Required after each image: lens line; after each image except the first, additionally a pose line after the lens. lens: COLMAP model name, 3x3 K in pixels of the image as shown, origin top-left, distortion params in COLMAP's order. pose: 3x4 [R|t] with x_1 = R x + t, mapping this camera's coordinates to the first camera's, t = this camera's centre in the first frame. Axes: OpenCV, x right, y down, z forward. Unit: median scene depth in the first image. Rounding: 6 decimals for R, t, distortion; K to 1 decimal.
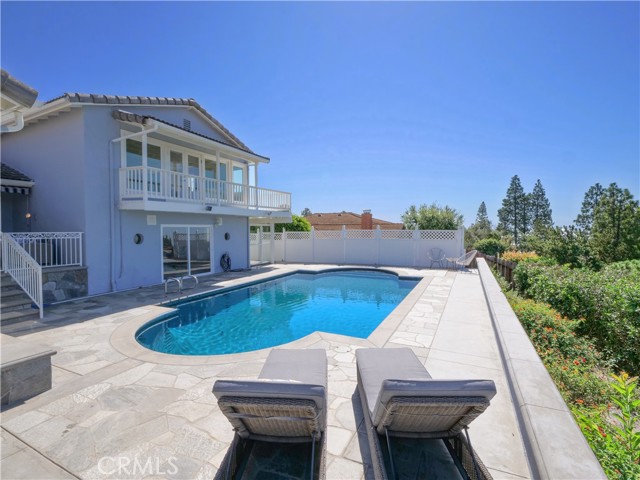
lens RADIAL K [[311.8, 0, 318.0], [0, 311.8, 234.4], [0, 0, 1]] dist [-0.009081, -0.001147]
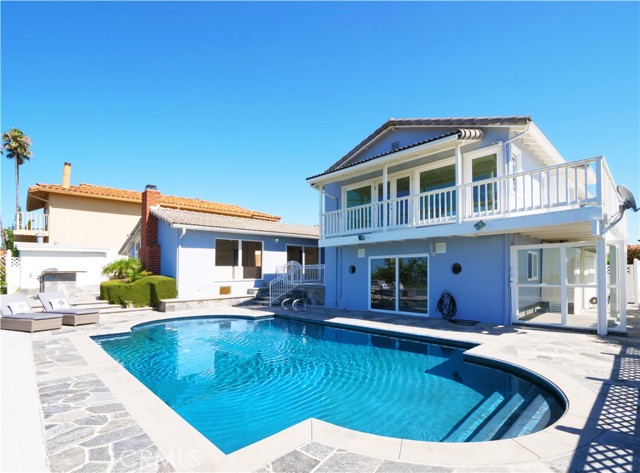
lens RADIAL K [[322.8, 0, 322.0], [0, 322.8, 264.1], [0, 0, 1]] dist [-0.000137, -0.000129]
pose [[-0.346209, -0.014577, -0.938044, 0.449258], [-0.007173, 0.999891, -0.012890, 0.007227], [0.938130, 0.002266, -0.346276, 0.922817]]
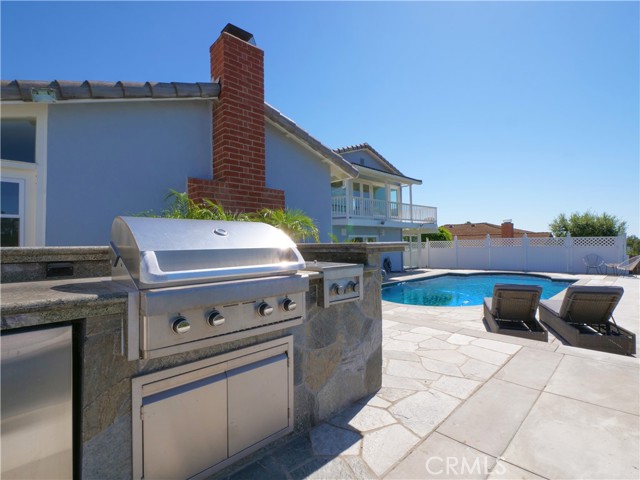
lens RADIAL K [[311.8, 0, 318.0], [0, 311.8, 234.4], [0, 0, 1]] dist [-0.009081, -0.001147]
pose [[0.935078, -0.018796, -0.353944, -0.102454], [0.003539, 0.999038, -0.043703, 0.018897], [0.354425, 0.039613, 0.934245, -0.270174]]
